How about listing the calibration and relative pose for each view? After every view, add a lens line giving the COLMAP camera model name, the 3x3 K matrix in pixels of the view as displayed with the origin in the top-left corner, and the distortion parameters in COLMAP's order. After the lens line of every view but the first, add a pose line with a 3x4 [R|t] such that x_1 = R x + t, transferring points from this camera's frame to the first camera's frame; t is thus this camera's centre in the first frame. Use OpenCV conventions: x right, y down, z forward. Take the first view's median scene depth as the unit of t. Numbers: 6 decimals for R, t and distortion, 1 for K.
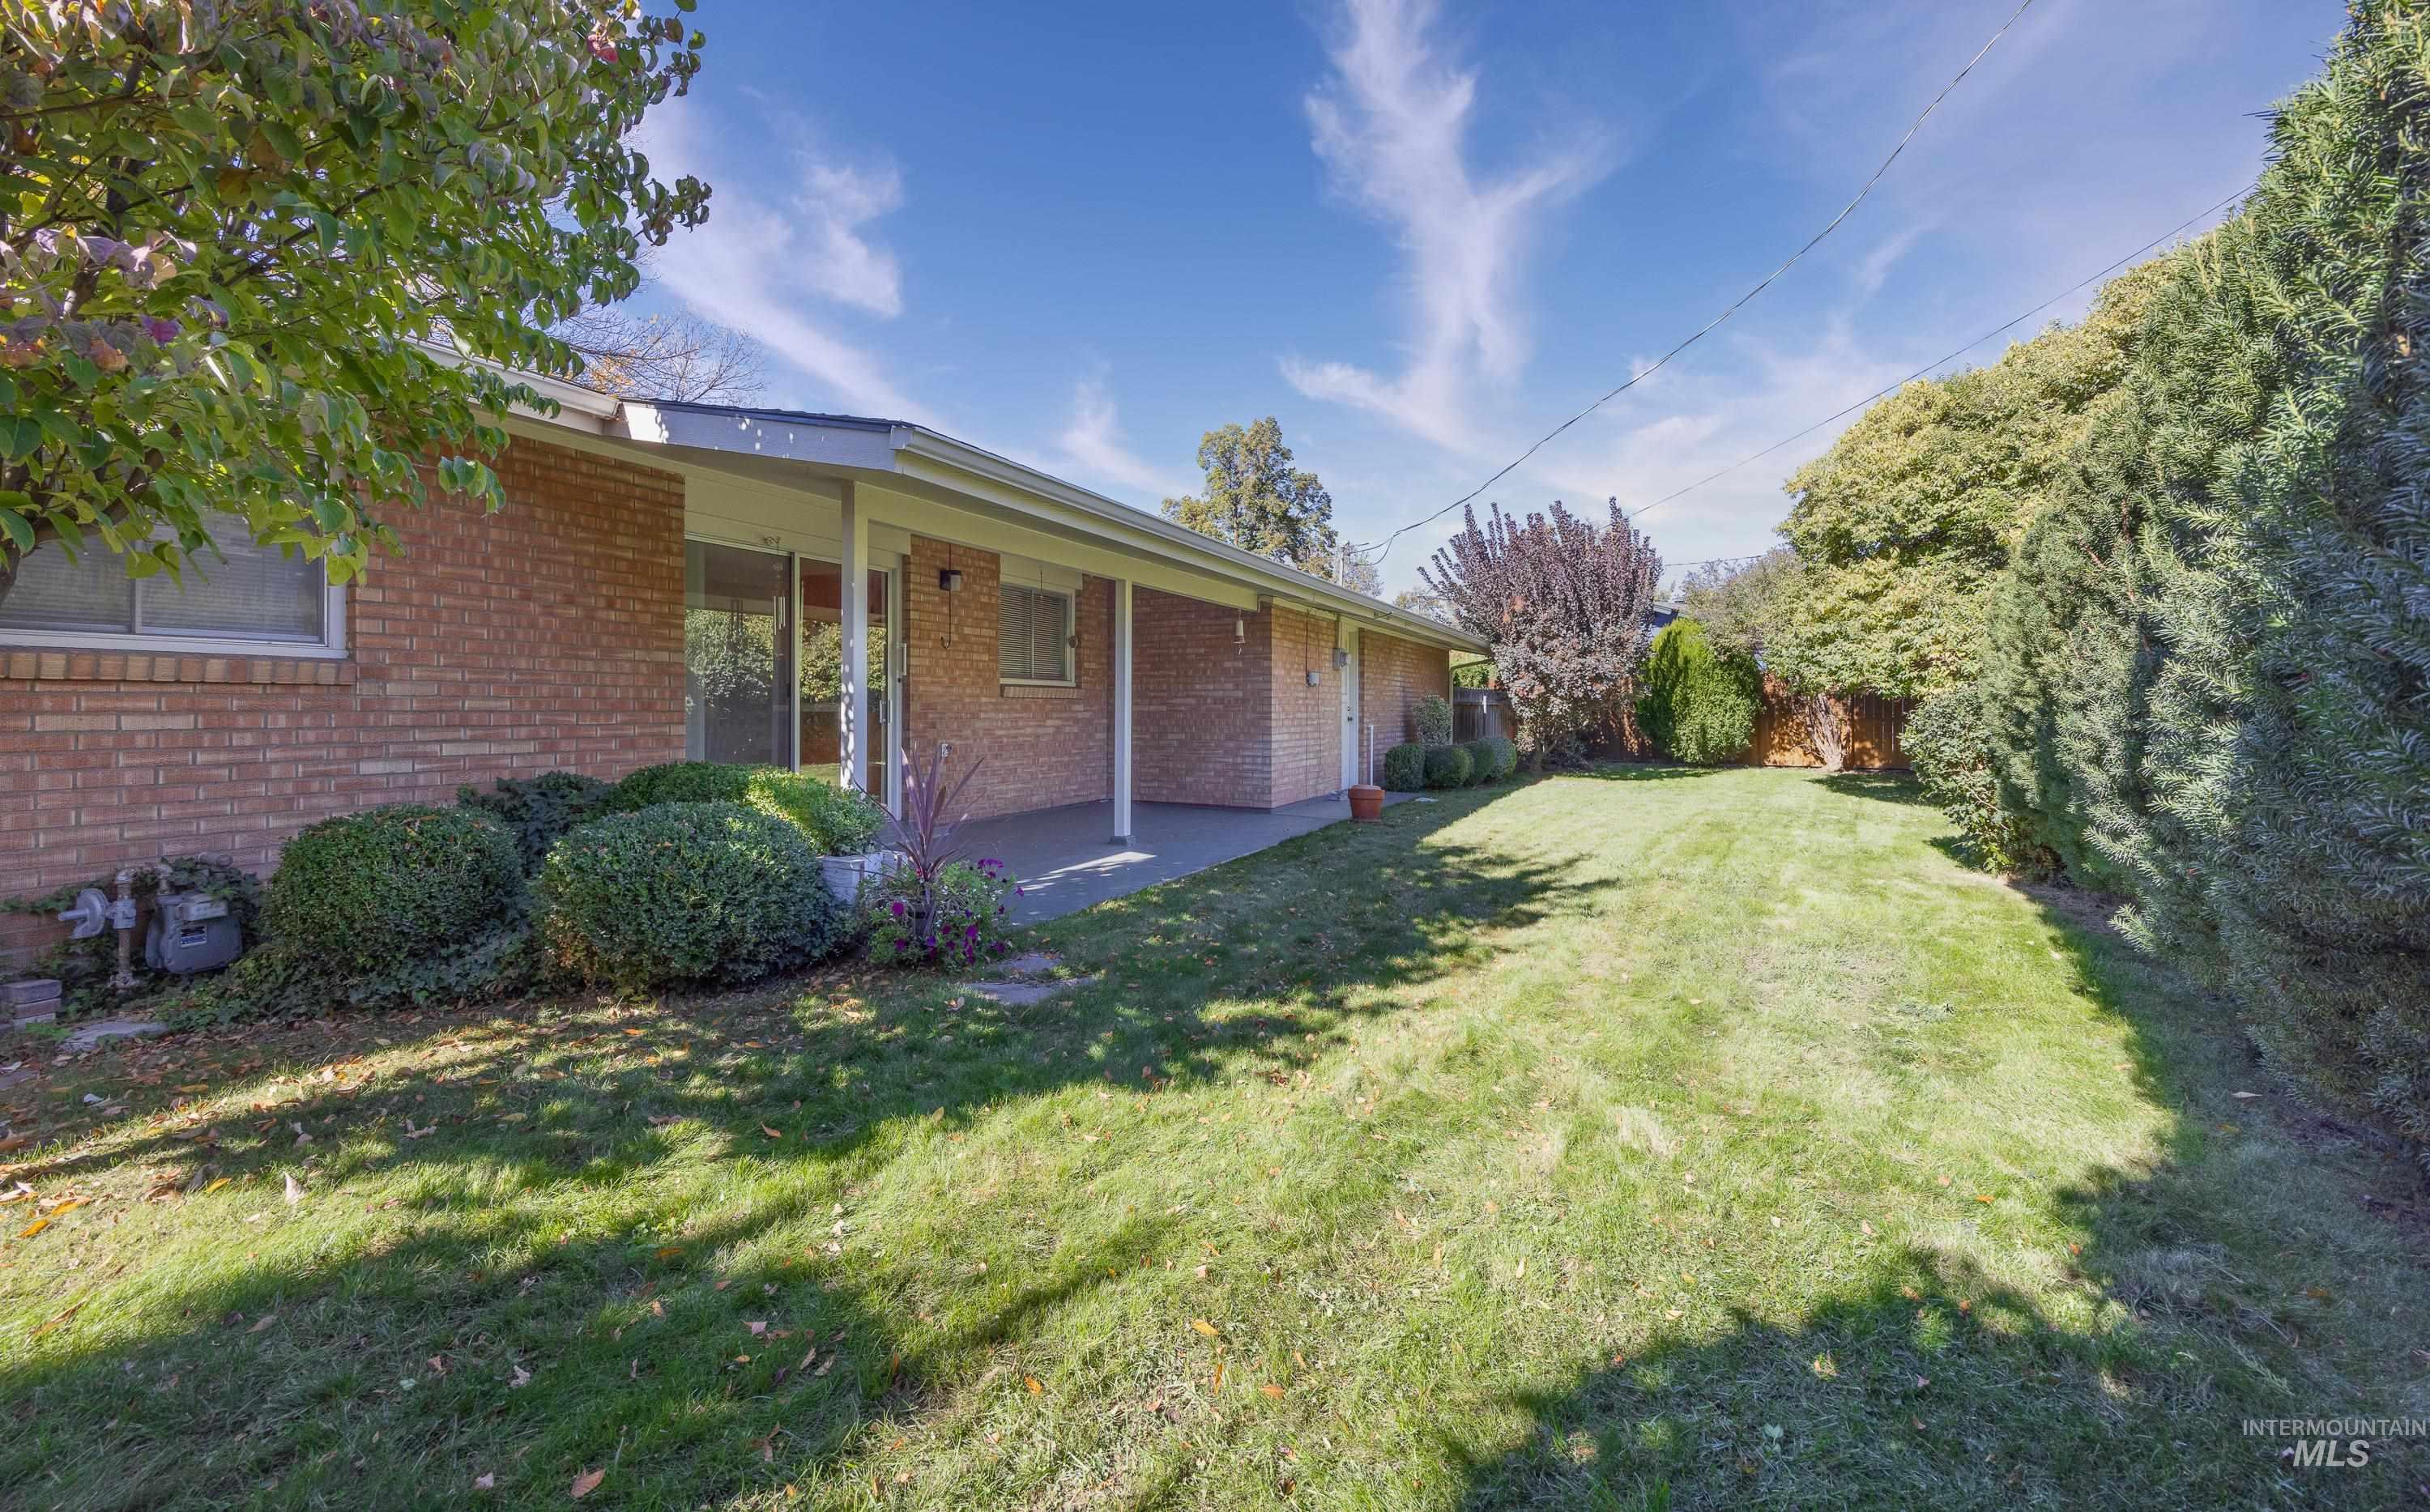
lens RADIAL K [[971.9, 0, 1219.1], [0, 971.9, 699.4], [0, 0, 1]] dist [0.002432, 0.000092]
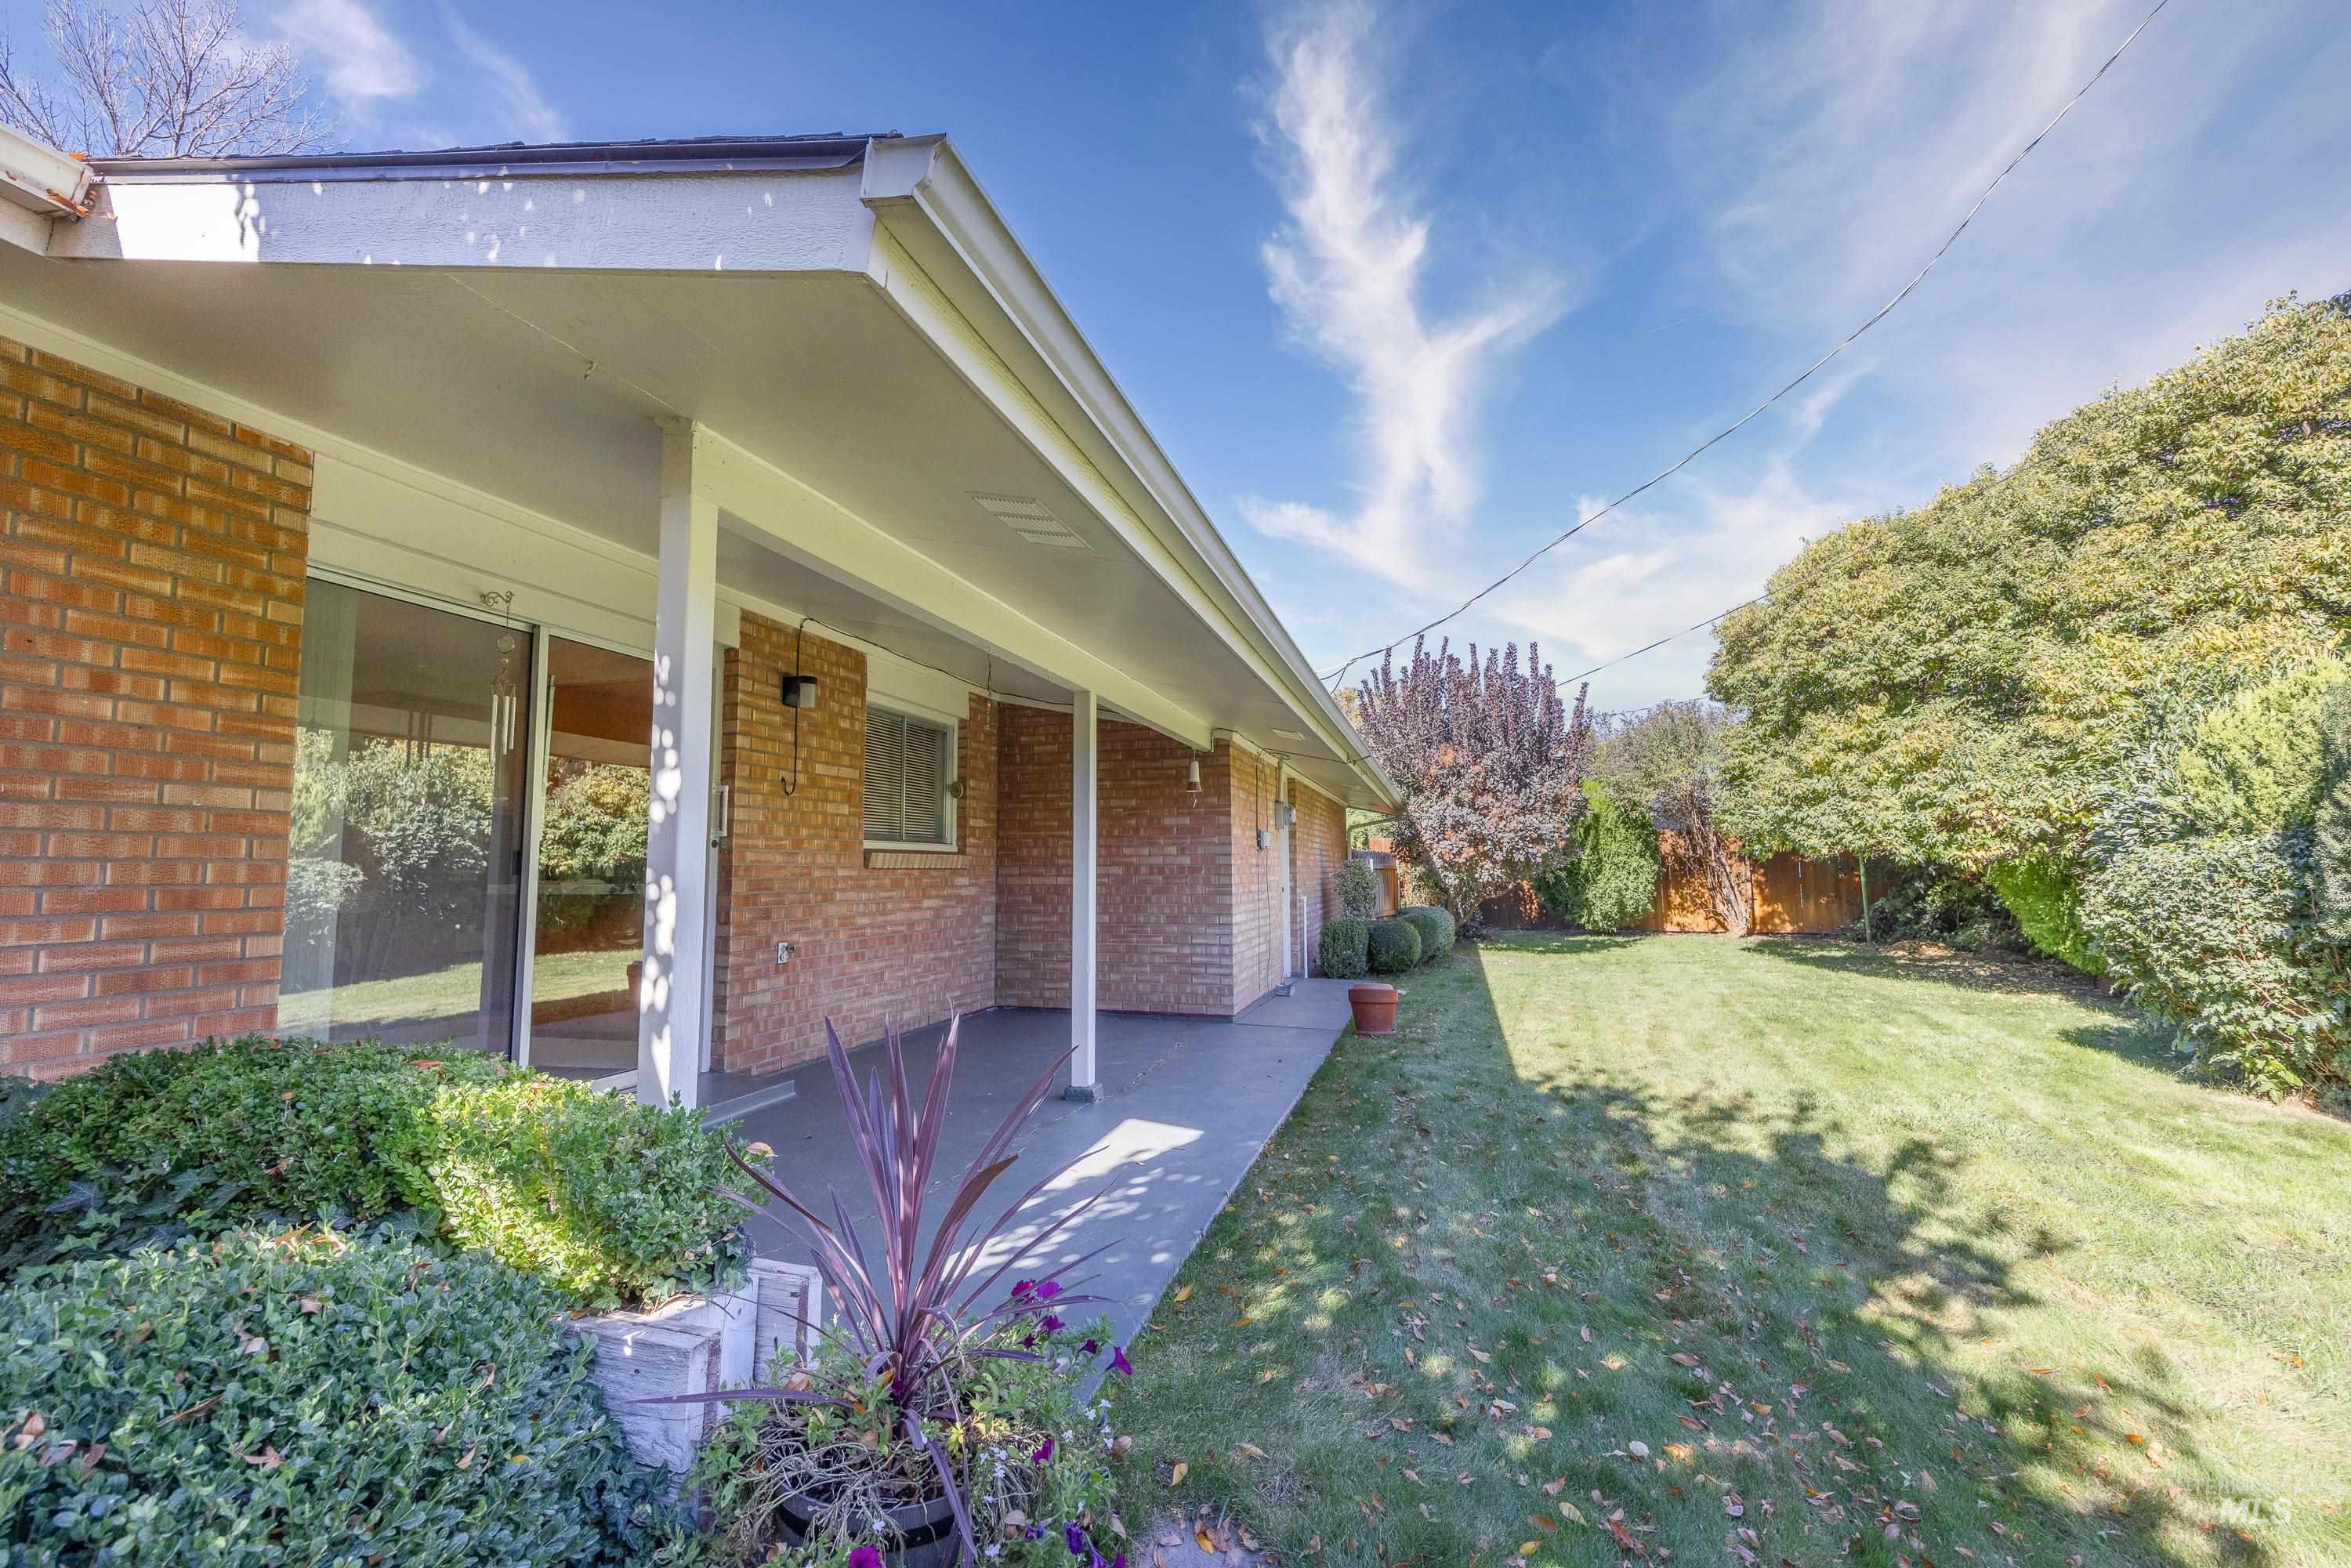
lens RADIAL K [[986.8, 0, 1175.5], [0, 986.8, 784.0], [0, 0, 1]] dist [0.036692, -0.009821]
pose [[0.986339, 0.008250, 0.164520, -0.102595], [0.004634, 0.996960, -0.077777, -0.005000], [-0.164662, 0.077477, 0.983302, 0.229260]]
